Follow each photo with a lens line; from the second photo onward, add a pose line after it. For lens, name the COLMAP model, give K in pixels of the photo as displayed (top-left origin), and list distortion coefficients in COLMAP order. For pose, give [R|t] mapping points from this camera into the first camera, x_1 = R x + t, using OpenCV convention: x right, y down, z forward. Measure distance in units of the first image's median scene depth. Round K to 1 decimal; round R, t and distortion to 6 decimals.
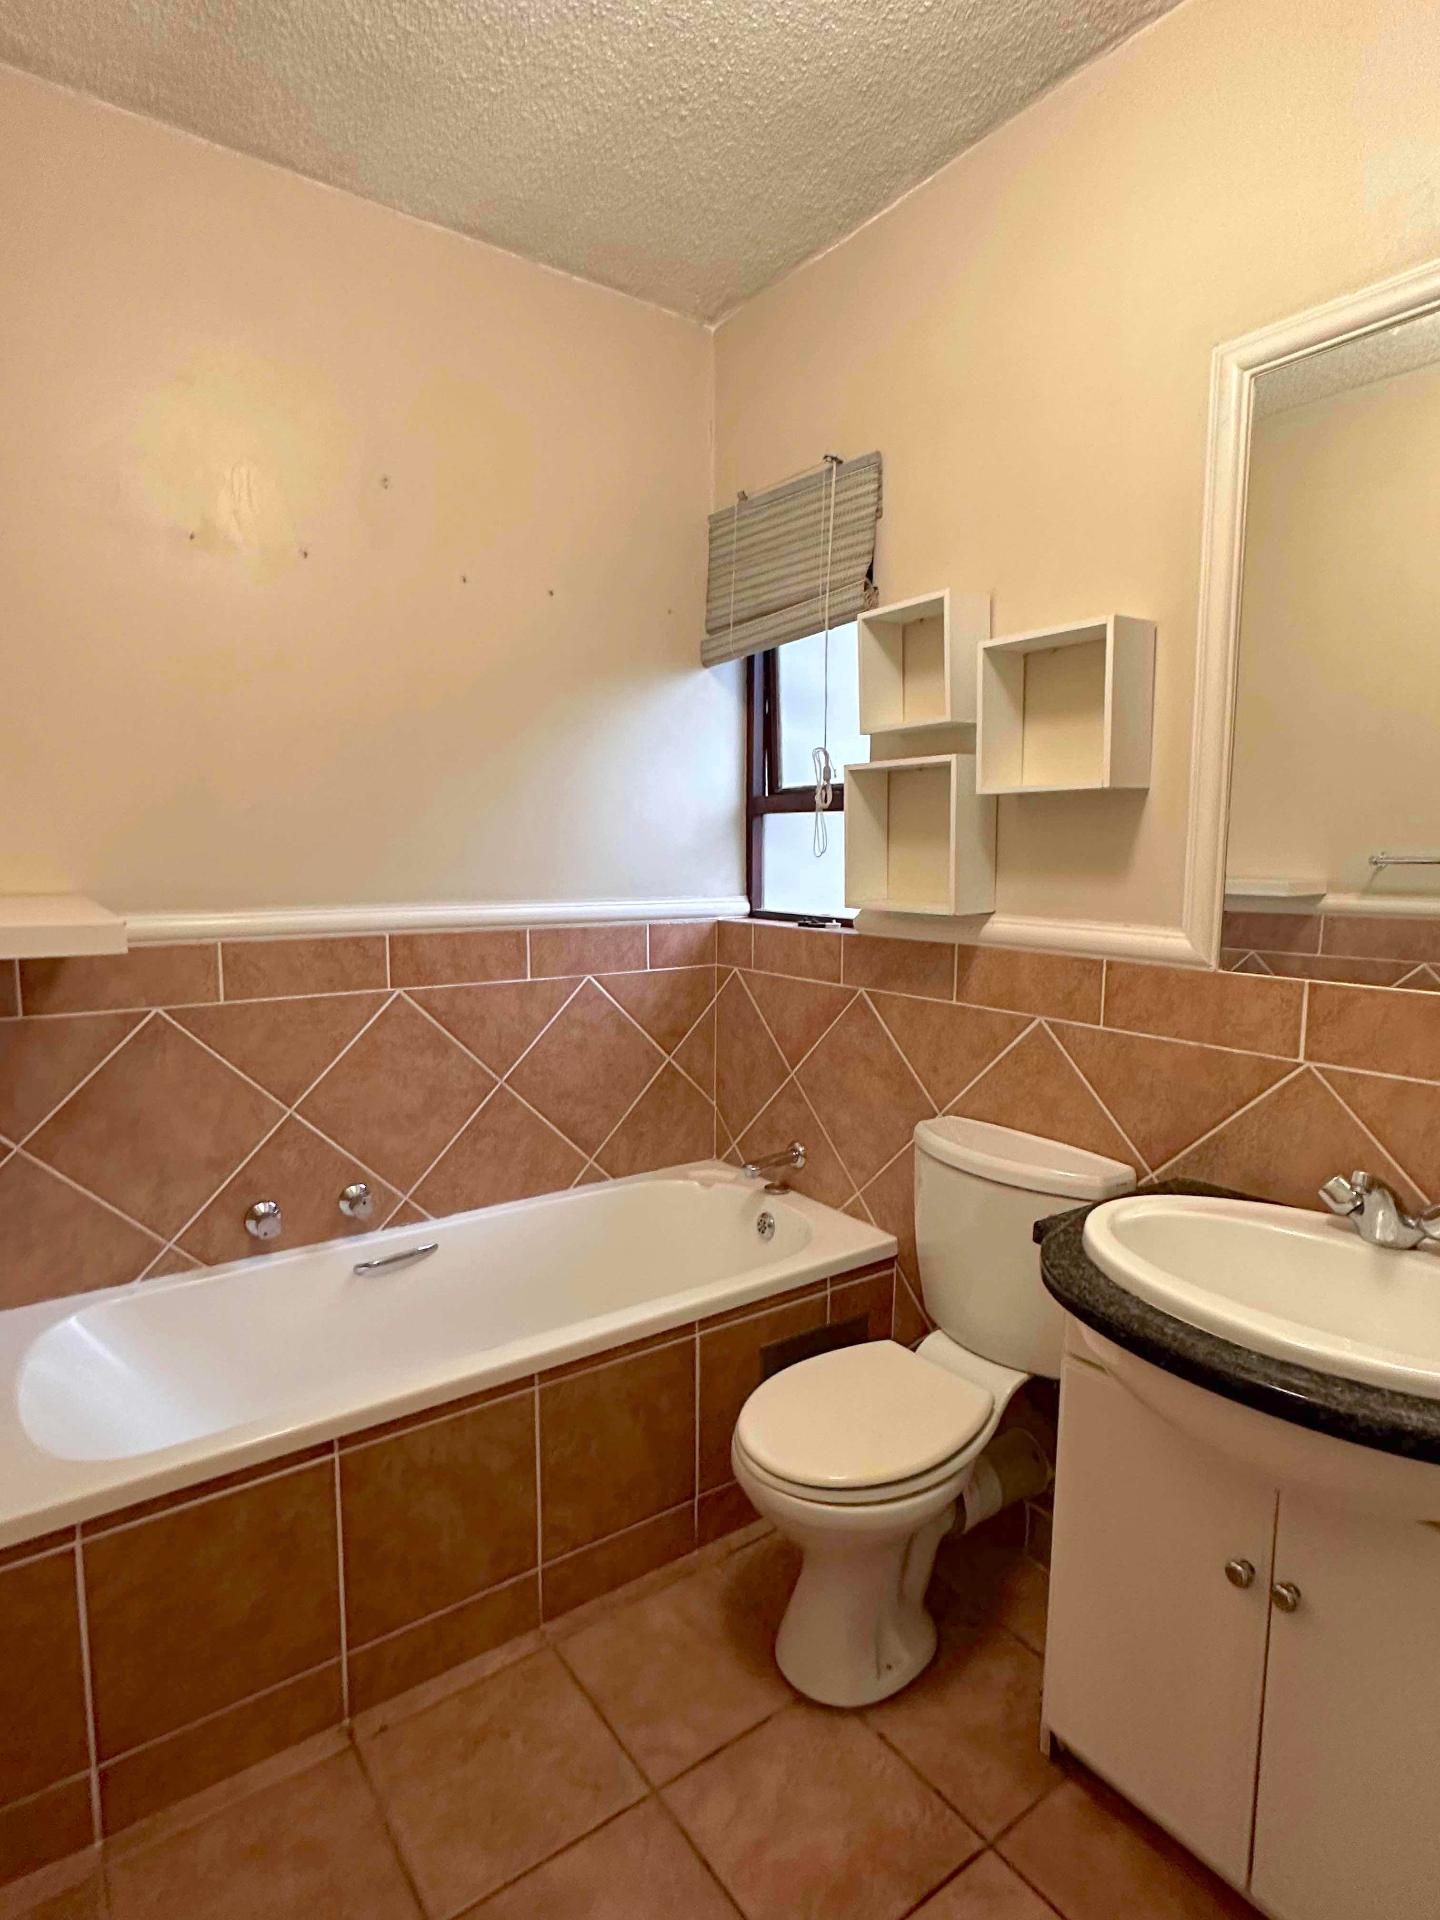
lens RADIAL K [[994.9, 0, 720.0], [0, 994.9, 960.0], [0, 0, 1]] dist [-0.001540, 0.000324]
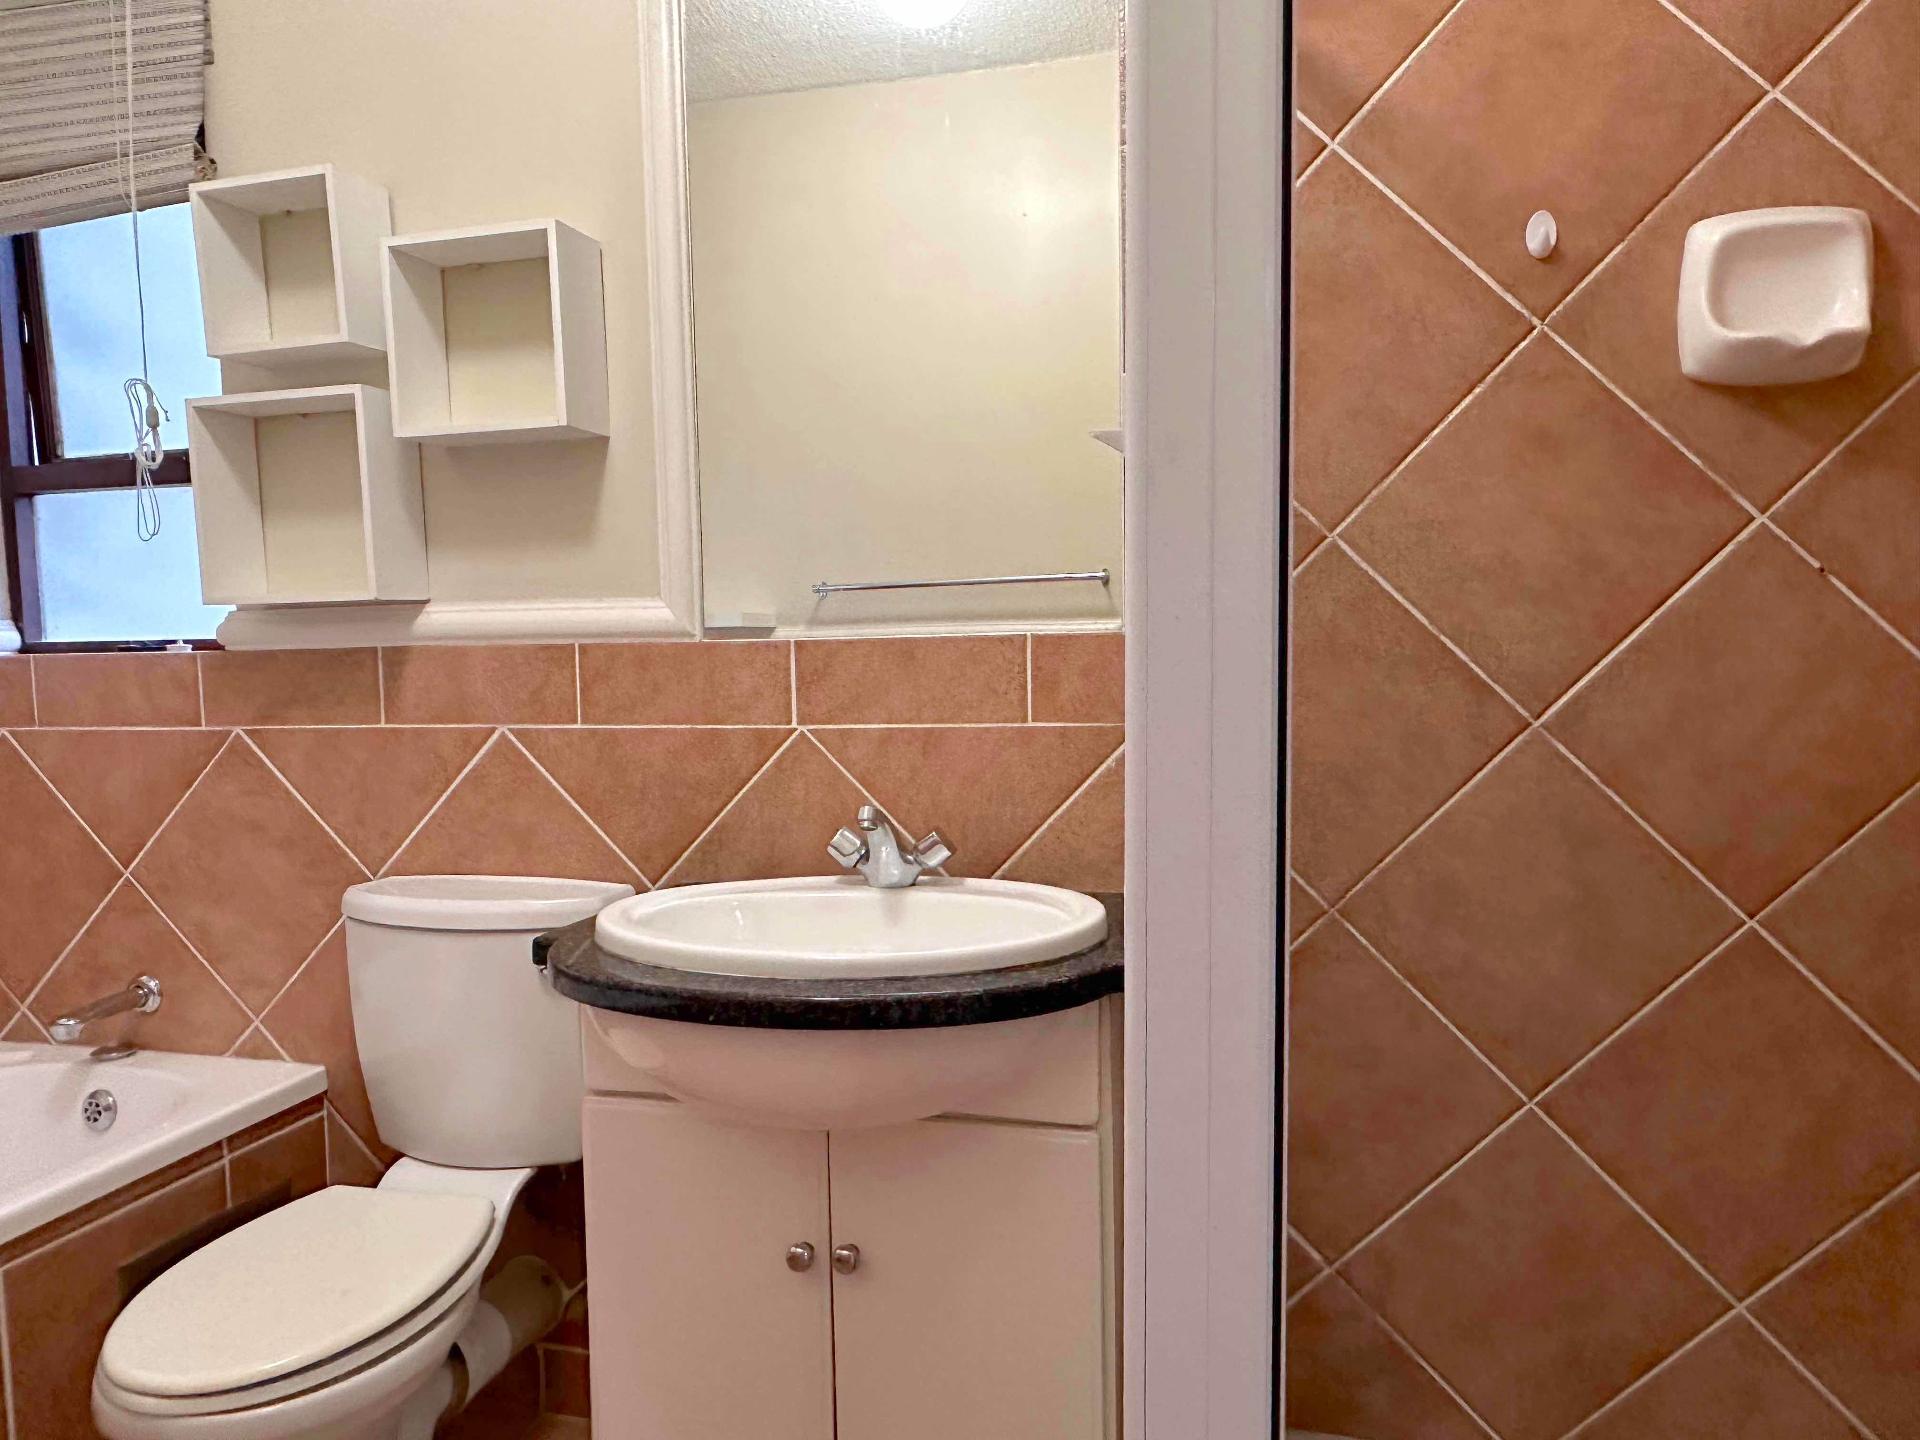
lens RADIAL K [[1245.3, 0, 938.4], [0, 1245.3, 742.0], [0, 0, 1]] dist [-0.003277, 0.004199]
pose [[0.768127, -0.066887, 0.636794, -0.040755], [0.093237, 0.995613, -0.007890, 0.098757], [-0.633473, 0.065433, 0.770993, 0.009817]]
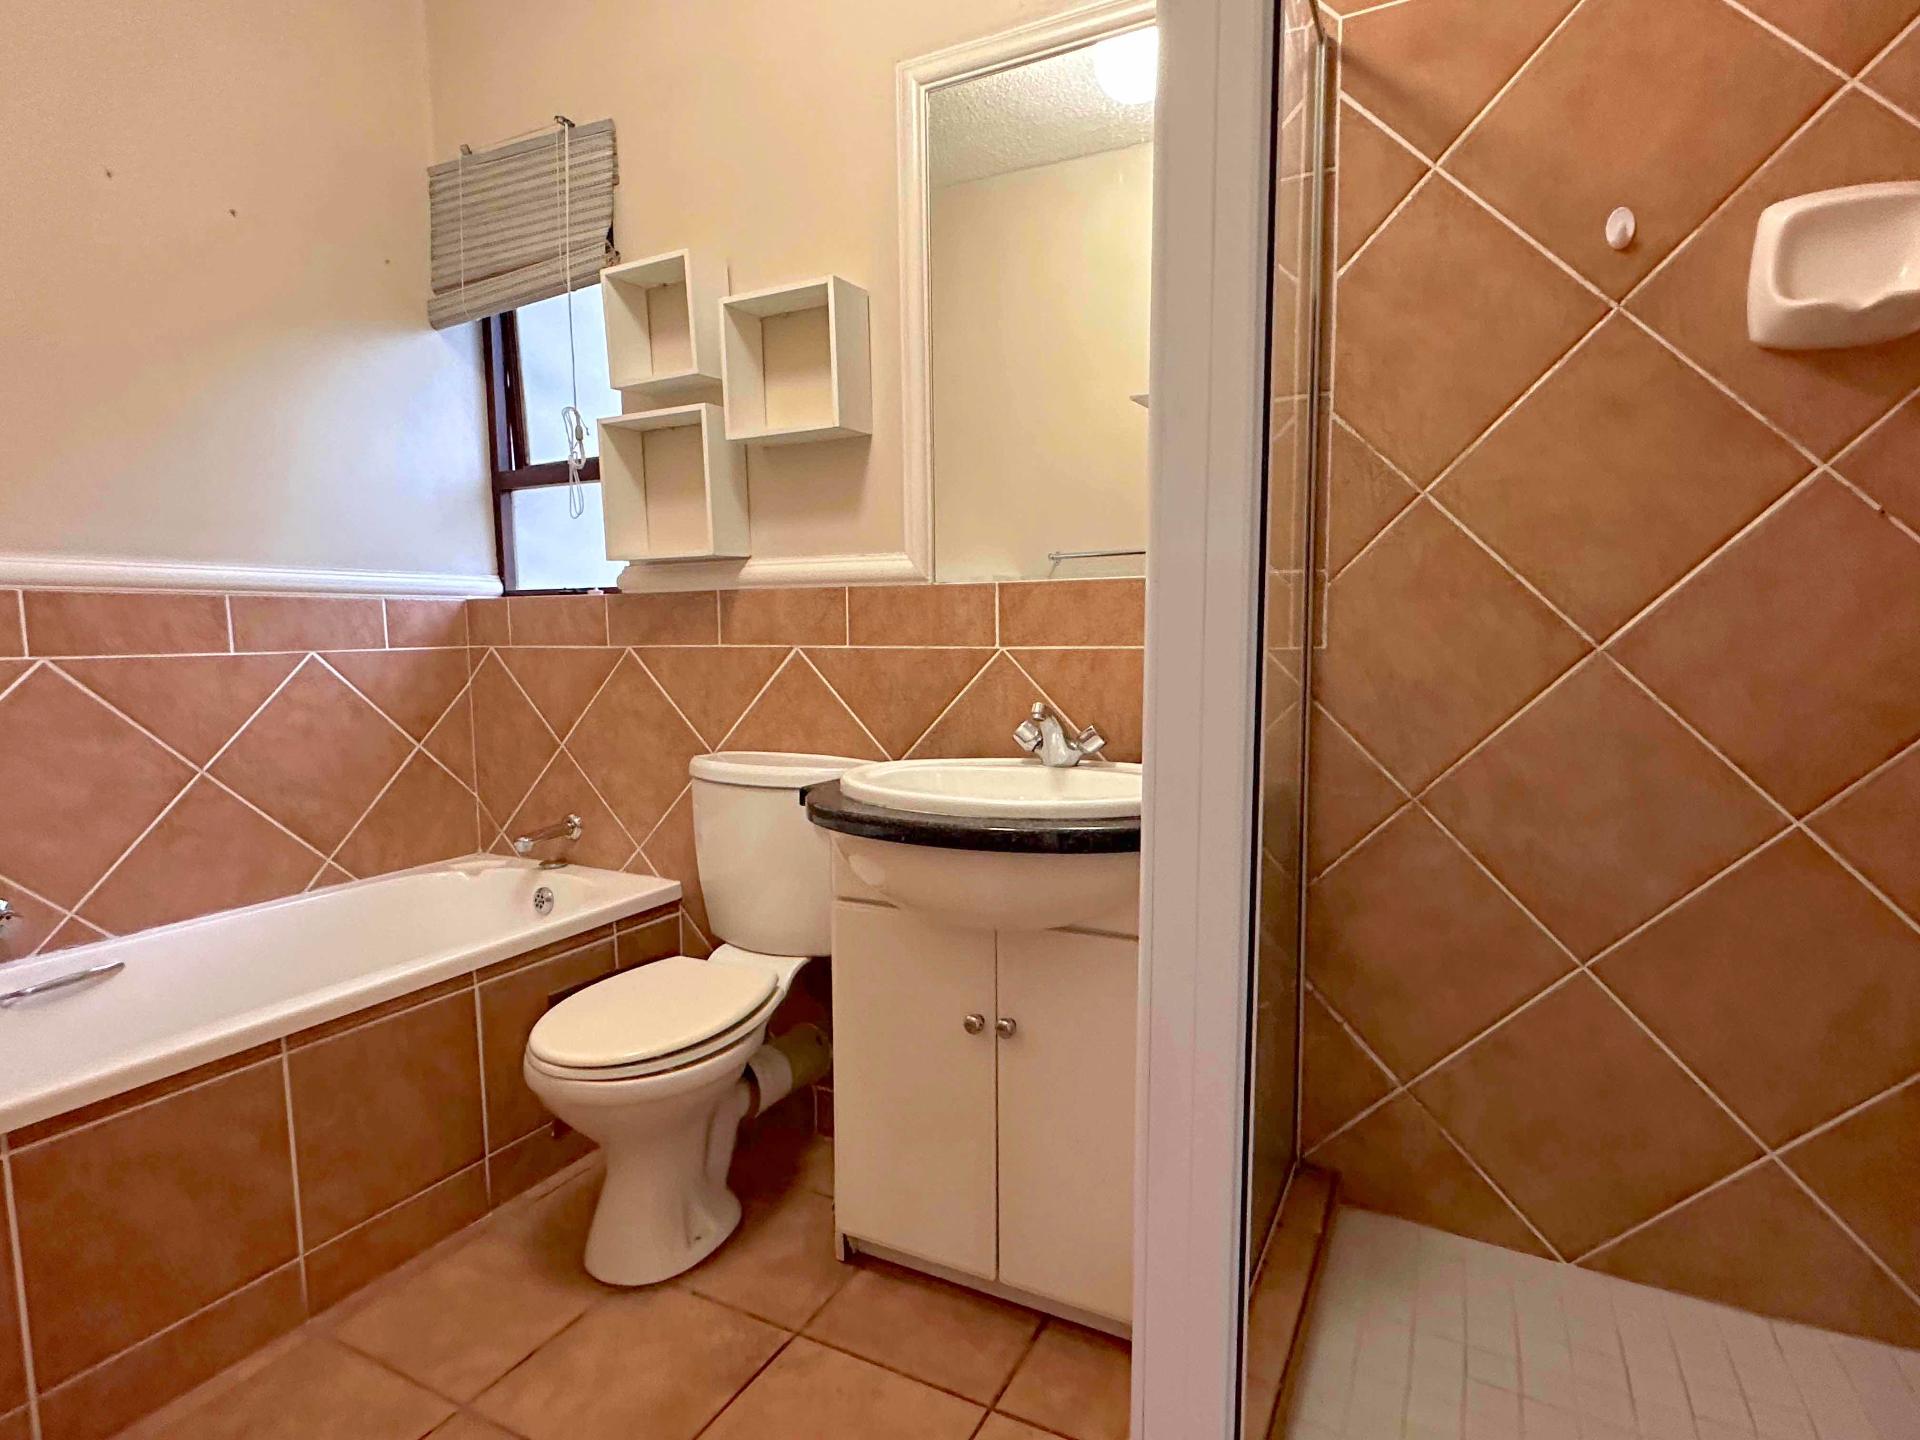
lens RADIAL K [[994.9, 0, 955.1], [0, 994.9, 727.5], [0, 0, 1]] dist [-0.001540, 0.000324]
pose [[0.894512, -0.061174, 0.442839, -0.017182], [0.064693, 0.997879, 0.007171, 0.135545], [-0.442339, 0.022234, 0.896572, -0.069401]]
